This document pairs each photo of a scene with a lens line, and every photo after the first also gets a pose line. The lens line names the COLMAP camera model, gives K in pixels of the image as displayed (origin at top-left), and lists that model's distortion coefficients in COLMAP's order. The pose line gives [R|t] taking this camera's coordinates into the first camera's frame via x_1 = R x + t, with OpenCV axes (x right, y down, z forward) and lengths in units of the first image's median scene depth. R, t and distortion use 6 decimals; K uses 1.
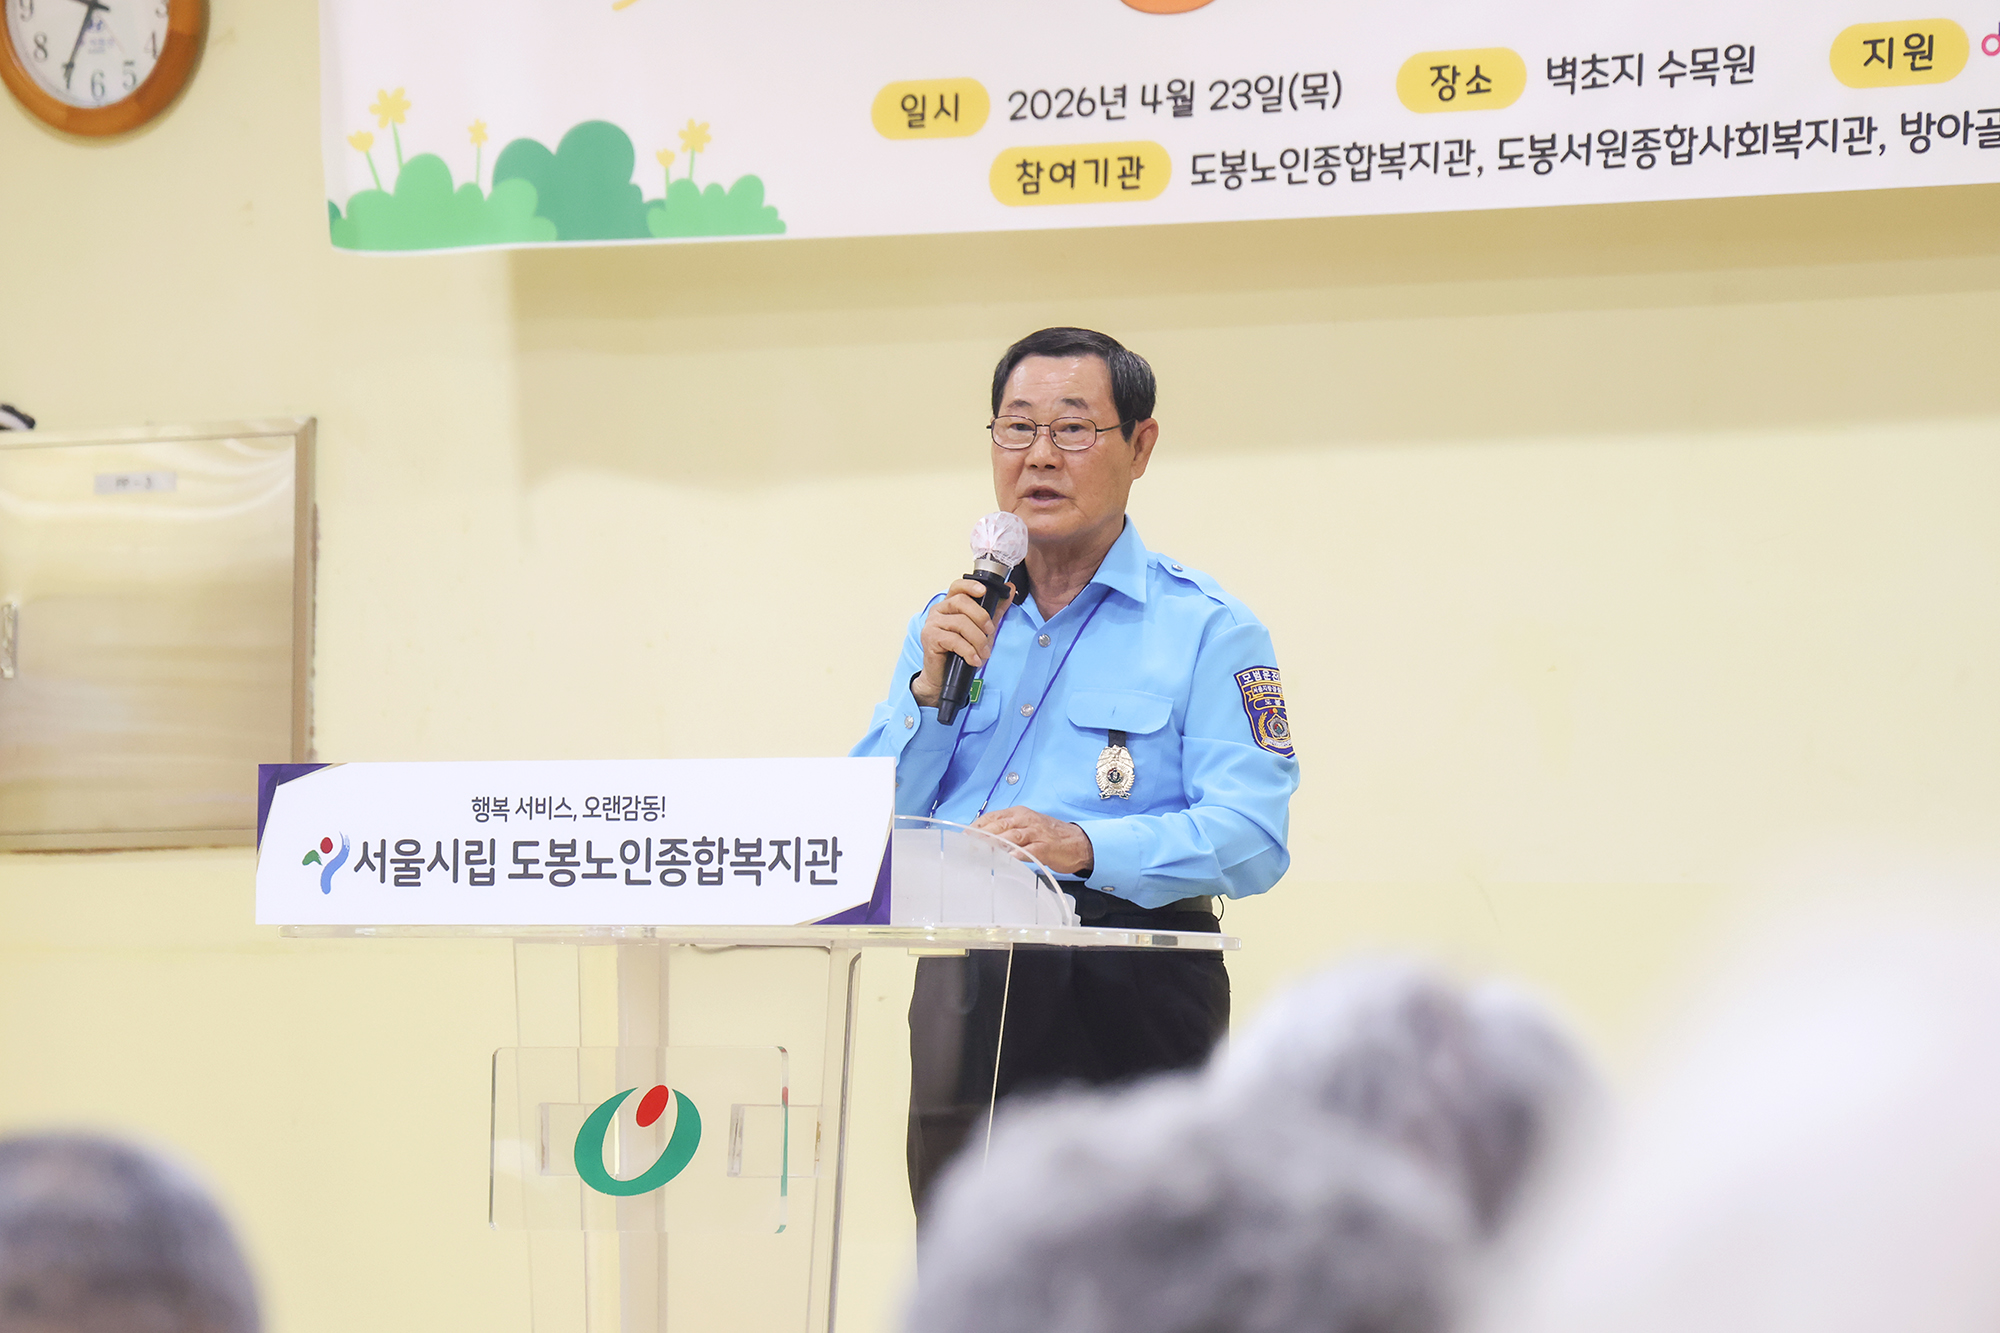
lens RADIAL K [[7802.5, 0, 1000.0], [0, 7802.5, 666.5], [0, 0, 1]] dist [0.669998, 0.194494]
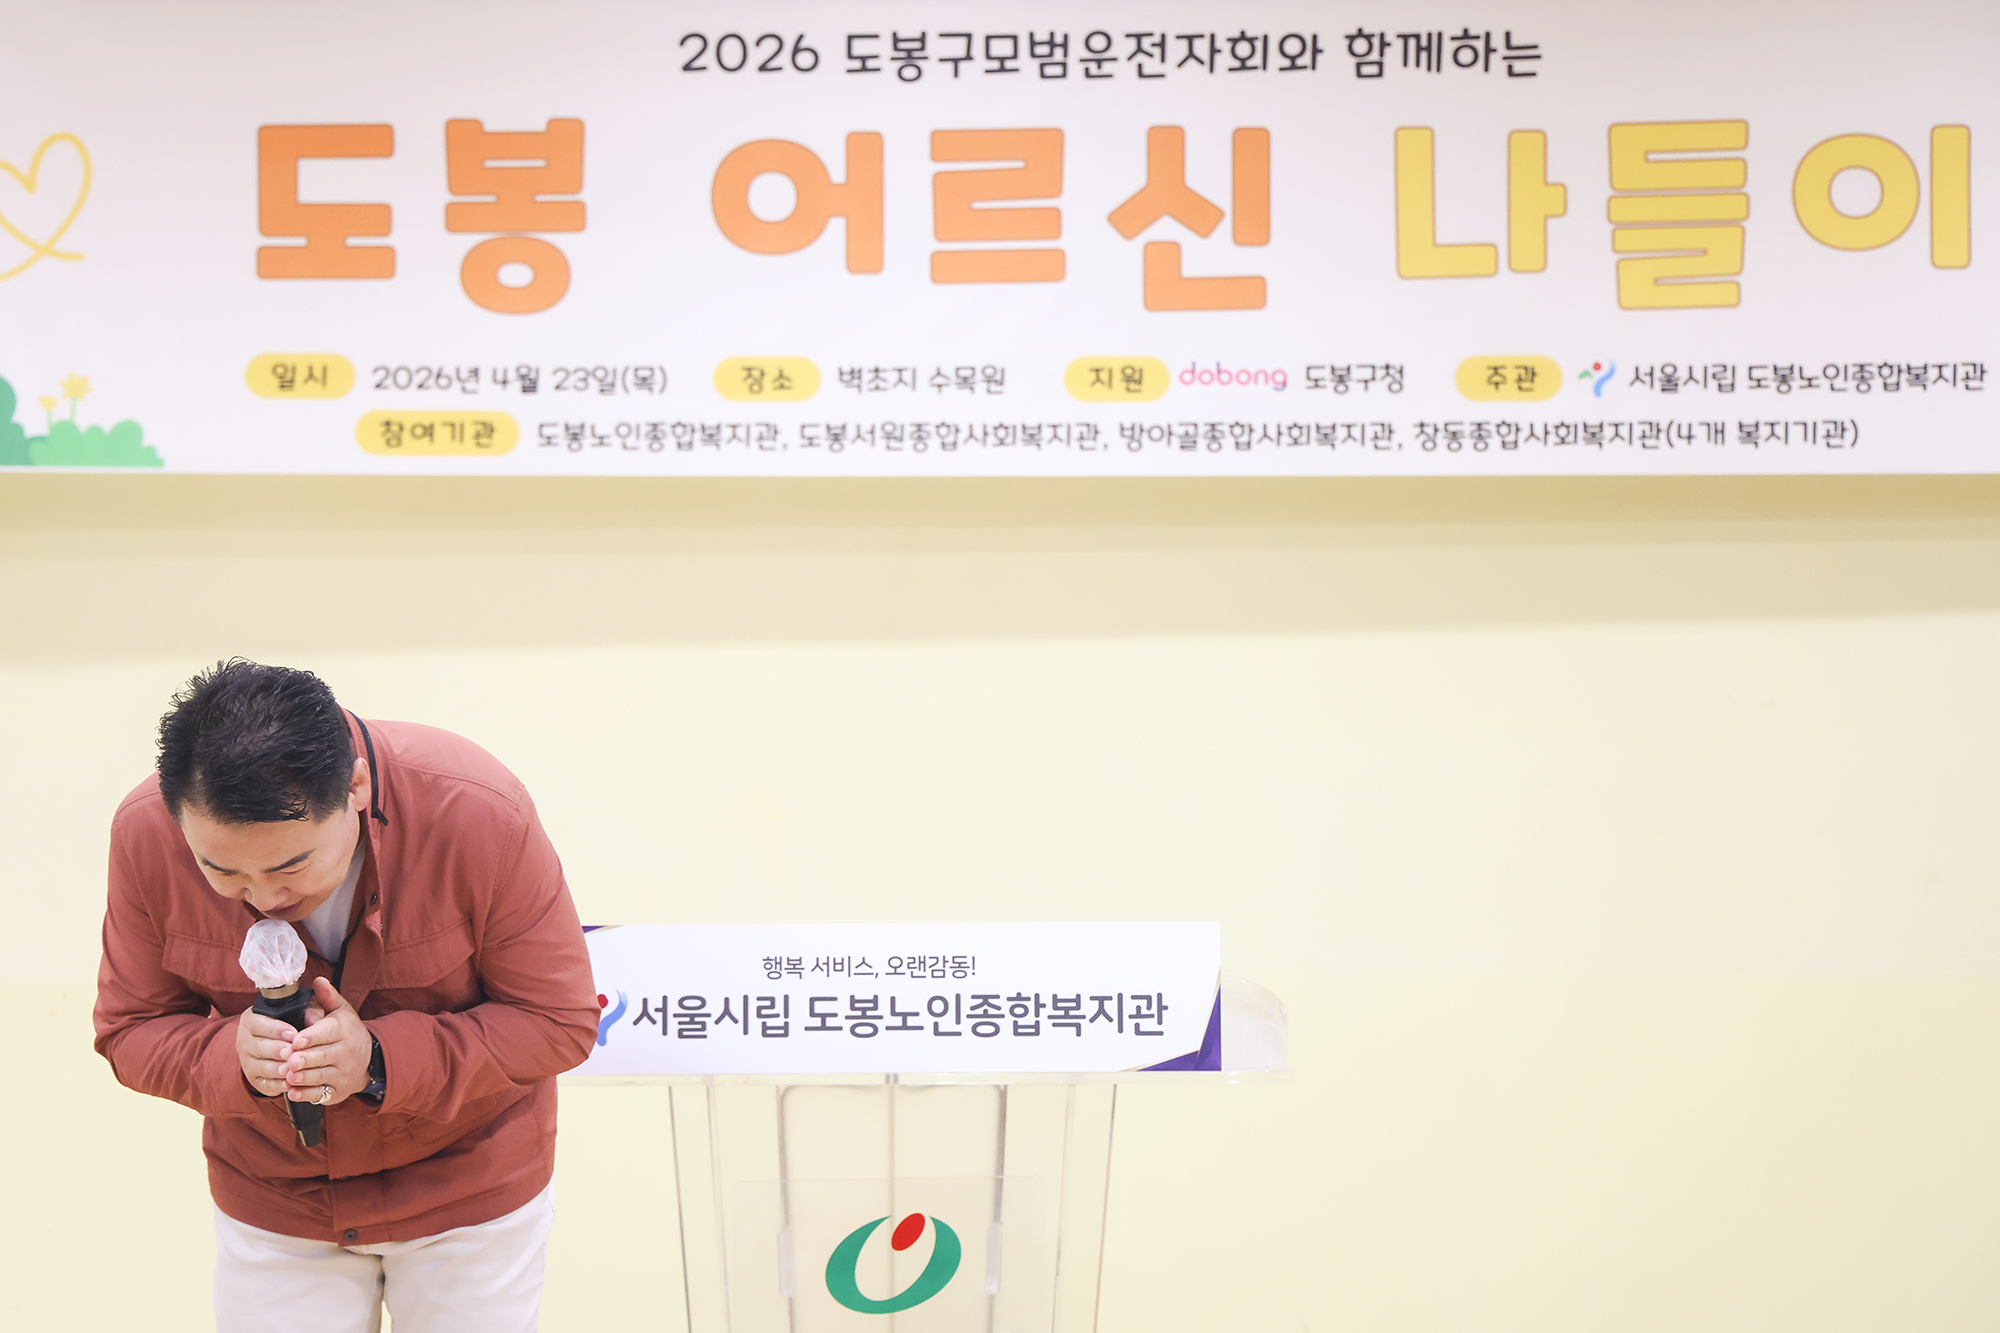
lens RADIAL K [[4024.1, 0, 935.6], [0, 4024.1, 670.4], [0, 0, 1]] dist [0.253818, 0.100277]
pose [[0.853795, 0.021870, 0.520150, -0.279483], [-0.008776, 0.999580, -0.027623, -0.006587], [-0.520536, 0.019020, 0.853628, 0.411372]]
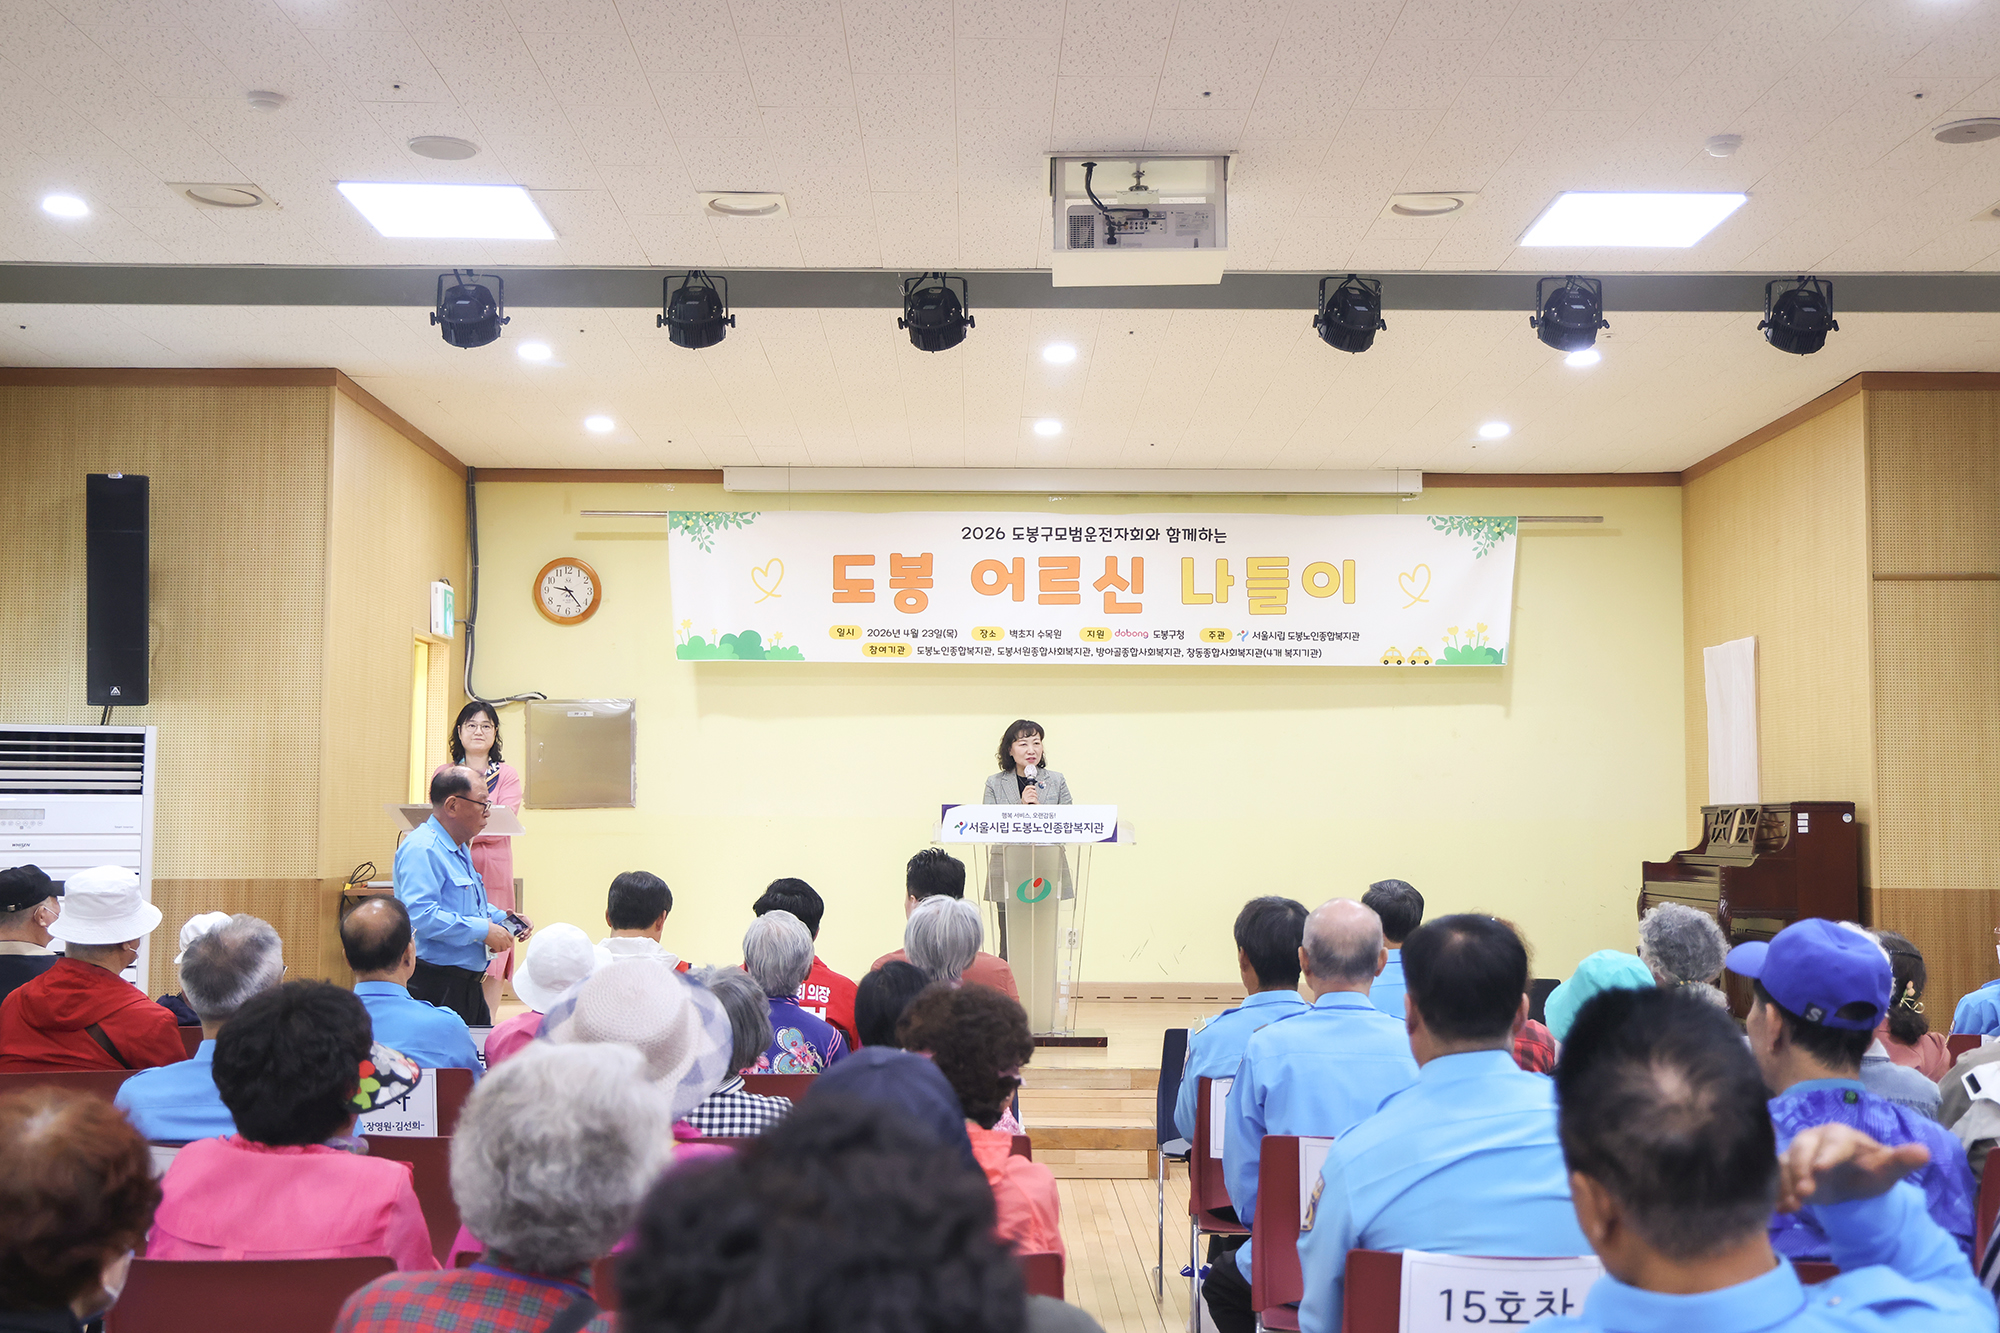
lens RADIAL K [[2161.0, 0, 1000.0], [0, 2161.0, 666.5], [0, 0, 1]] dist [0.011293, -0.019385]
pose [[0.856176, 0.025763, 0.516041, -0.565452], [-0.017121, 0.999622, -0.021500, -0.031744], [-0.516400, 0.009573, 0.856294, -0.025793]]
